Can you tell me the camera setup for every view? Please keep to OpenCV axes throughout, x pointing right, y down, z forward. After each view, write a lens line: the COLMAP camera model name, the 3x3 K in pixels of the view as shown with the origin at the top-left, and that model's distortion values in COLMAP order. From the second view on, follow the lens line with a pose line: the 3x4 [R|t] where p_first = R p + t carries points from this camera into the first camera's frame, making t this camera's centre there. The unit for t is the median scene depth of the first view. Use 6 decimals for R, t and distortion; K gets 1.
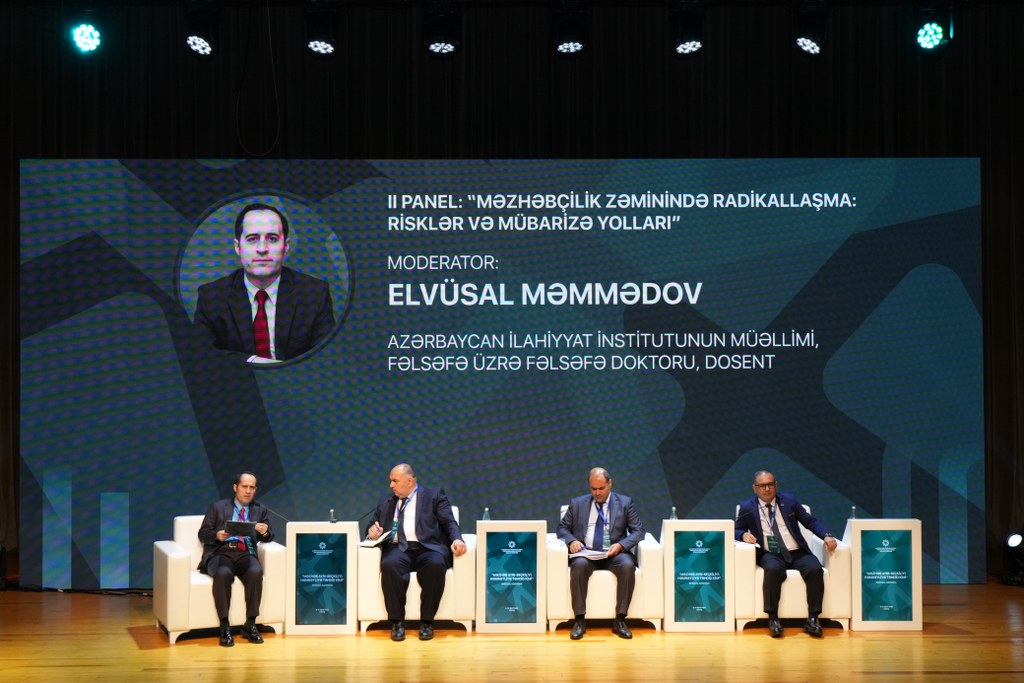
lens RADIAL K [[1335.8, 0, 512.2], [0, 1335.8, 339.1], [0, 0, 1]] dist [0.055802, 0.000000]
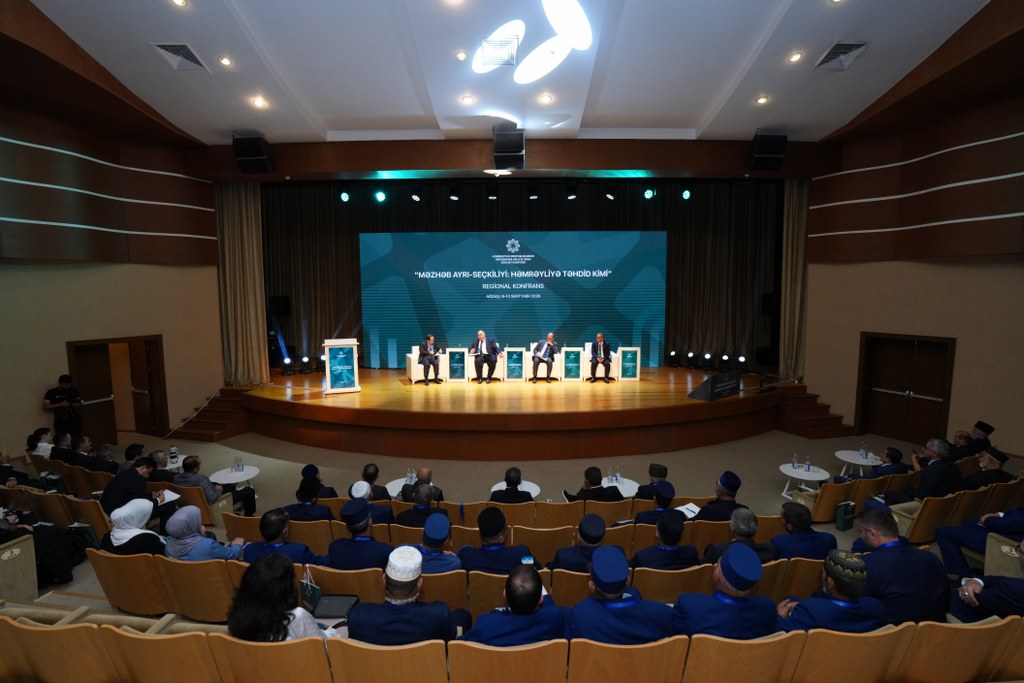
lens RADIAL K [[474.9, 0, 515.5], [0, 474.9, 336.0], [0, 0, 1]] dist [-0.002936, -0.000034]
pose [[0.999945, 0.000433, -0.010482, 0.012349], [0.000747, 0.993671, 0.112329, -0.021788], [0.010464, -0.112330, 0.993616, -0.139457]]
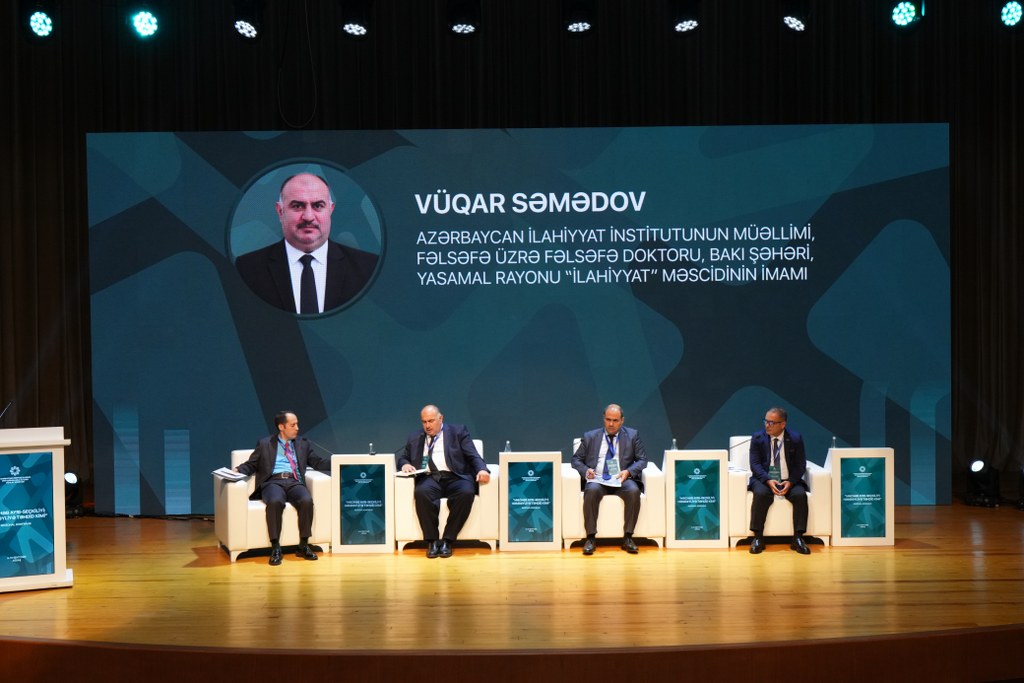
lens RADIAL K [[1224.7, 0, 511.5], [0, 1224.7, 339.0], [0, 0, 1]] dist [0.030905, 0.000000]
pose [[0.999932, -0.008207, -0.008333, -0.006546], [0.008532, 0.999176, 0.039682, -0.000565], [0.008001, -0.039751, 0.999178, -0.026351]]
